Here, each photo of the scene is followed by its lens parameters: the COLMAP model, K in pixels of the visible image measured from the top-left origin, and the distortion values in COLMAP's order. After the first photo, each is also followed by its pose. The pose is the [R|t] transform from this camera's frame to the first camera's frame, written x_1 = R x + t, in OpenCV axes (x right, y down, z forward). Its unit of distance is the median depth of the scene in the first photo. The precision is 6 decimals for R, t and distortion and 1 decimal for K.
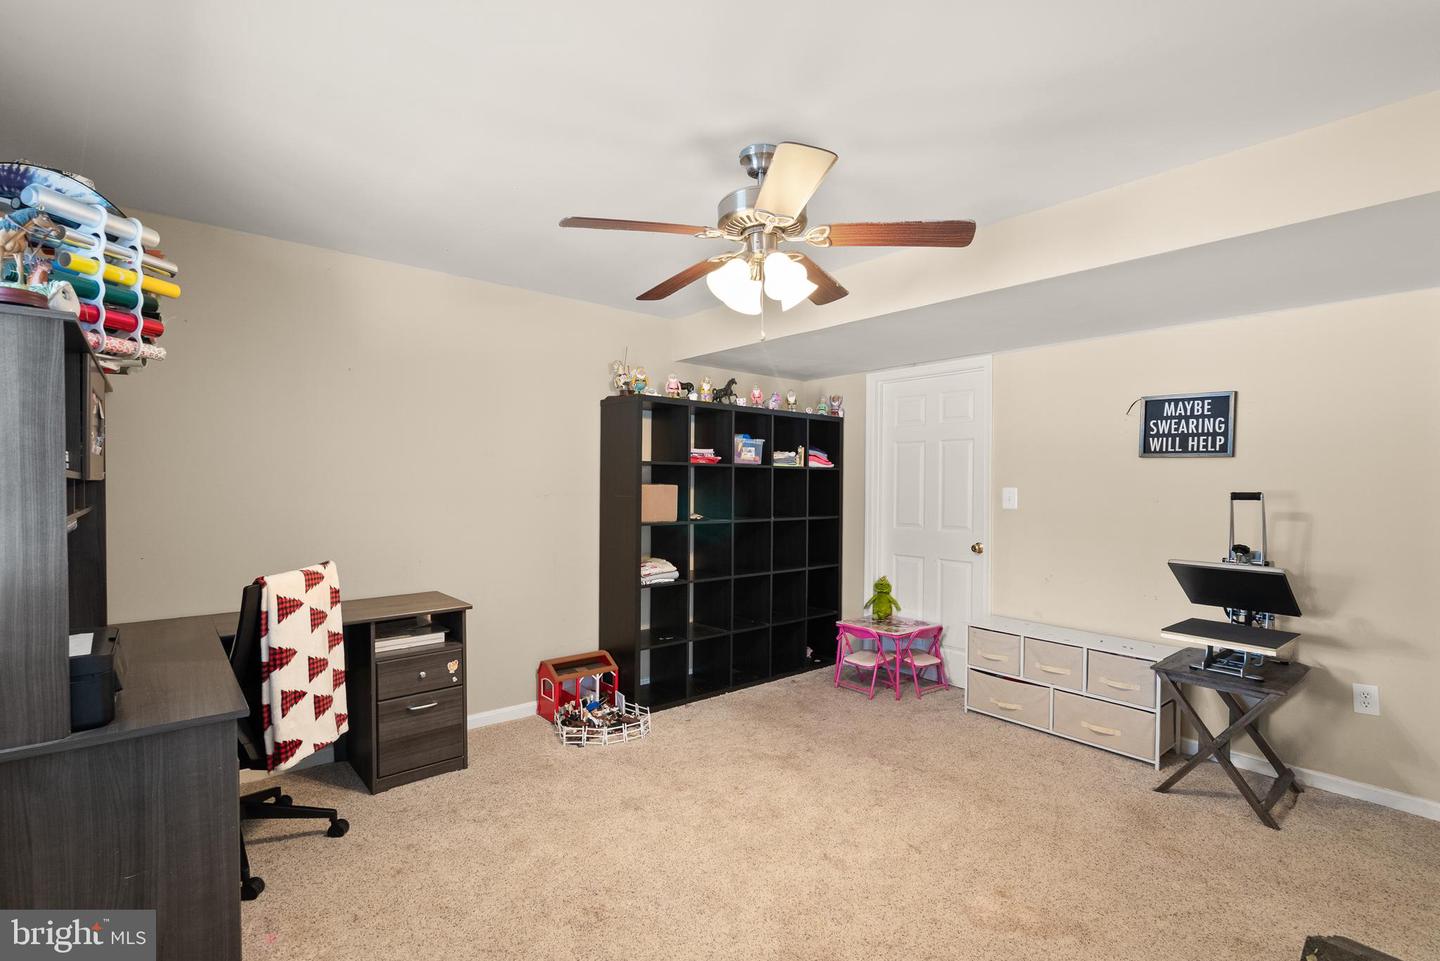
lens RADIAL K [[653.8, 0, 719.1], [0, 653.8, 500.2], [0, 0, 1]] dist [0.000079, -0.000042]
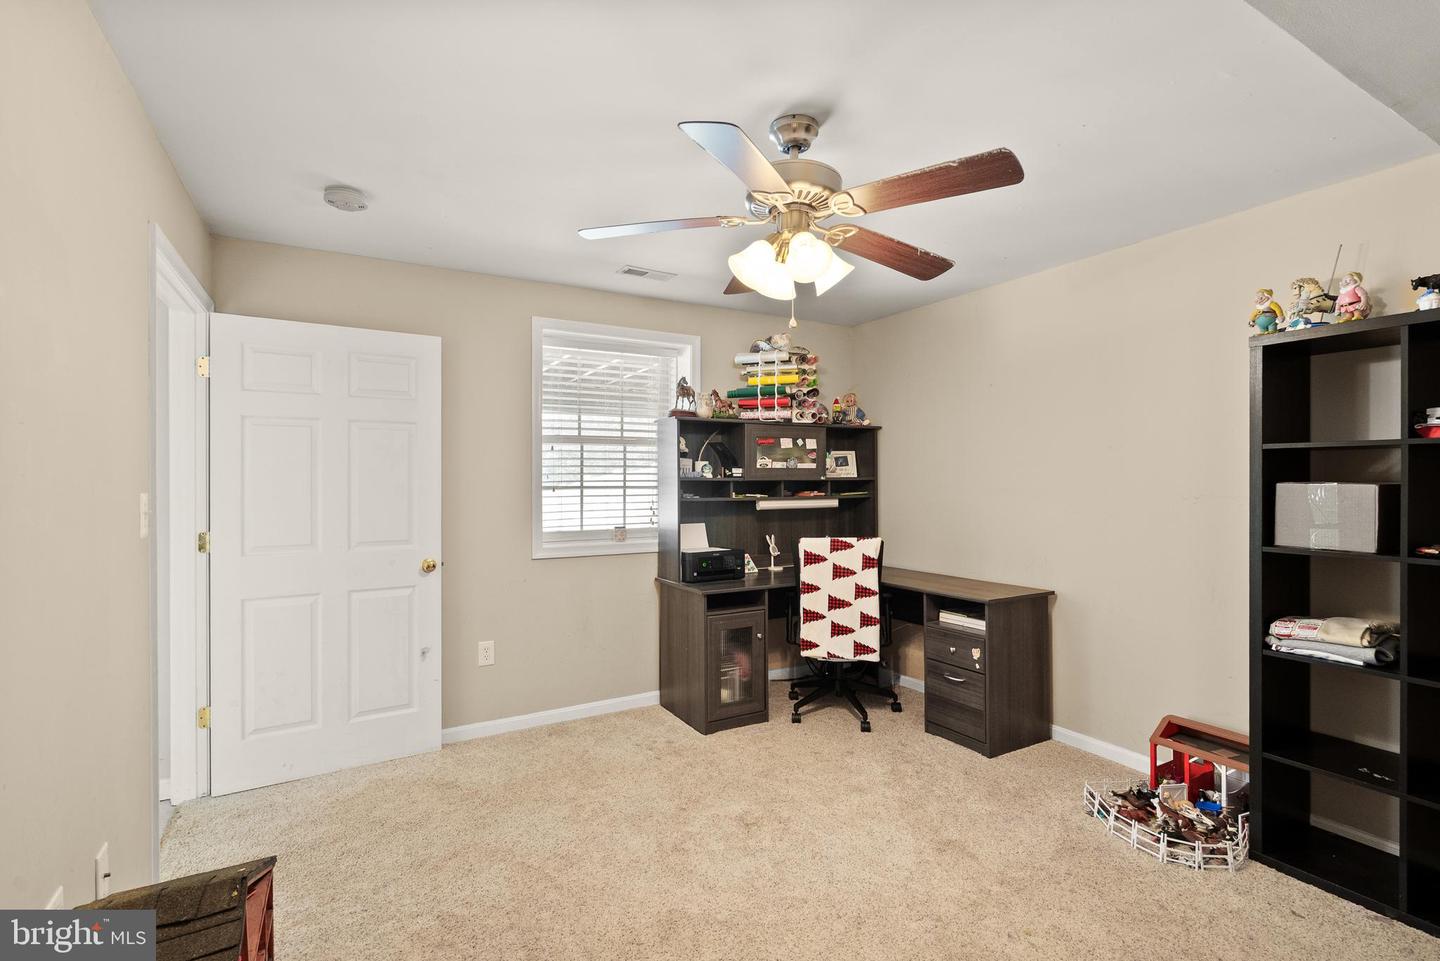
lens RADIAL K [[681.3, 0, 705.9], [0, 681.3, 479.4], [0, 0, 1]] dist [-0.000644, -0.000155]
pose [[-0.196054, 0.007841, -0.980562, 0.863270], [-0.014500, 0.999836, 0.010894, -0.040043], [0.980486, 0.016354, -0.195908, 0.877770]]
